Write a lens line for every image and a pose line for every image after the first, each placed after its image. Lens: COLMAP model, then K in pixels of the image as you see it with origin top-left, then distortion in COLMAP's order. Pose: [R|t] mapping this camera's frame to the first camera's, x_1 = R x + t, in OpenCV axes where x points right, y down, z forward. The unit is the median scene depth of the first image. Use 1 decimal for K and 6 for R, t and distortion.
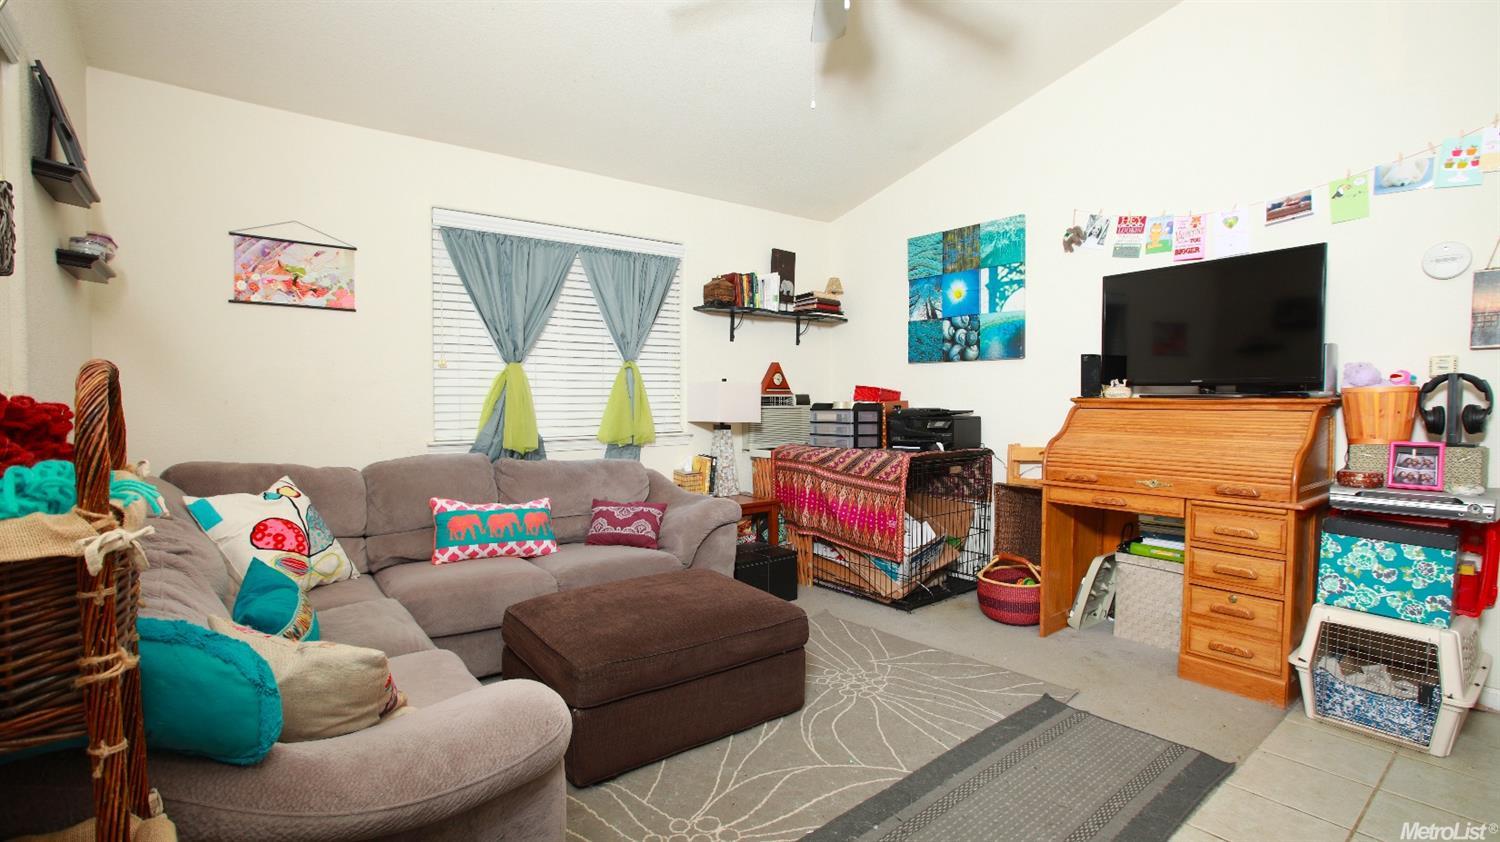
lens RADIAL K [[699.5, 0, 744.6], [0, 699.5, 419.1], [0, 0, 1]] dist [-0.053859, 0.000862]
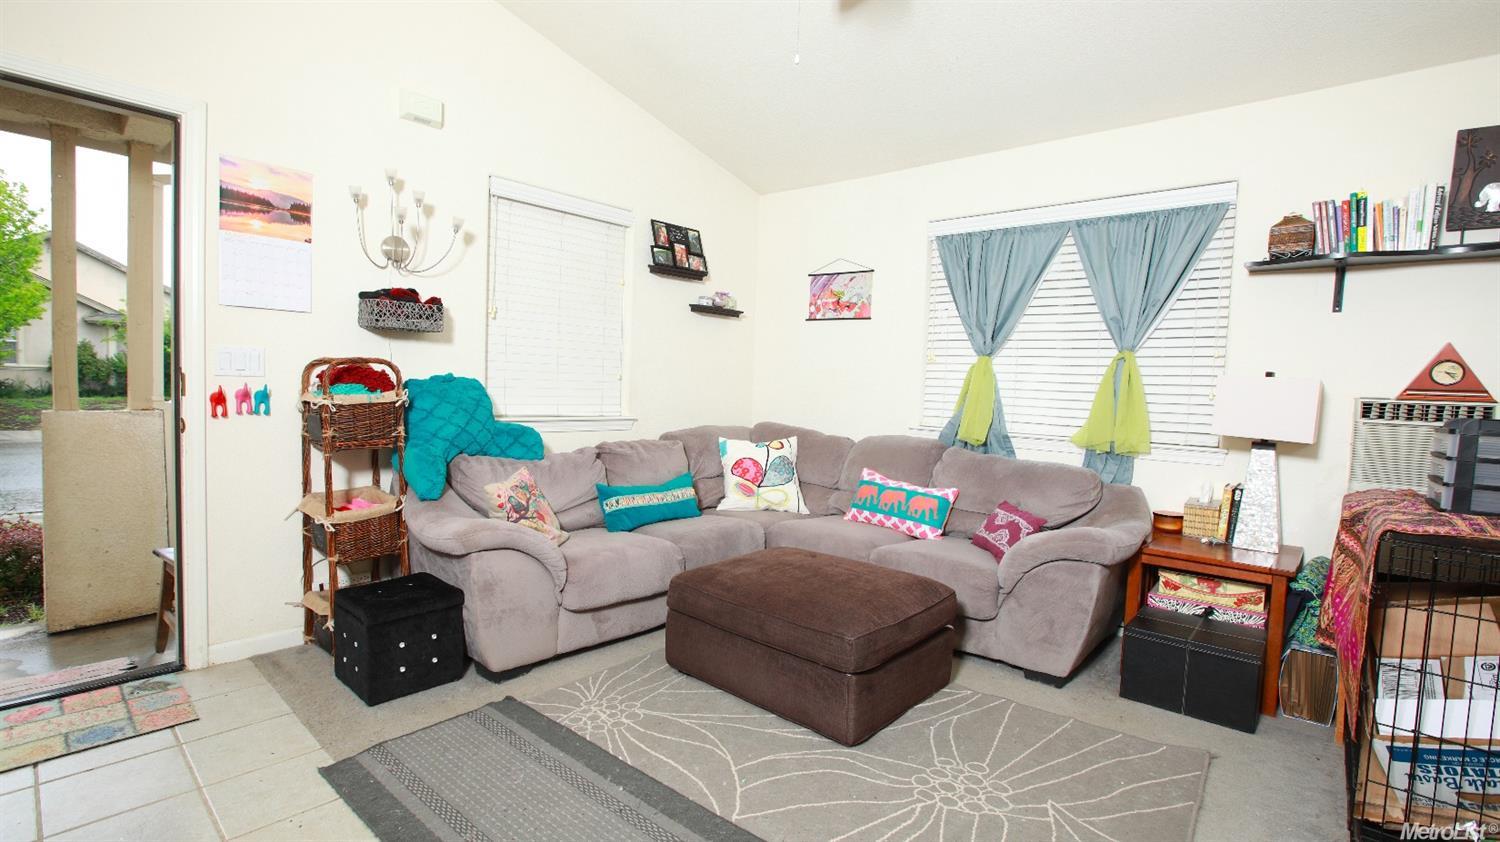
lens RADIAL K [[699.5, 0, 744.6], [0, 699.5, 419.1], [0, 0, 1]] dist [-0.053859, 0.000862]
pose [[0.157300, 0.056125, -0.985955, 0.703896], [-0.066936, 0.996694, 0.046057, -0.014182], [0.985280, 0.058751, 0.160536, 0.567924]]
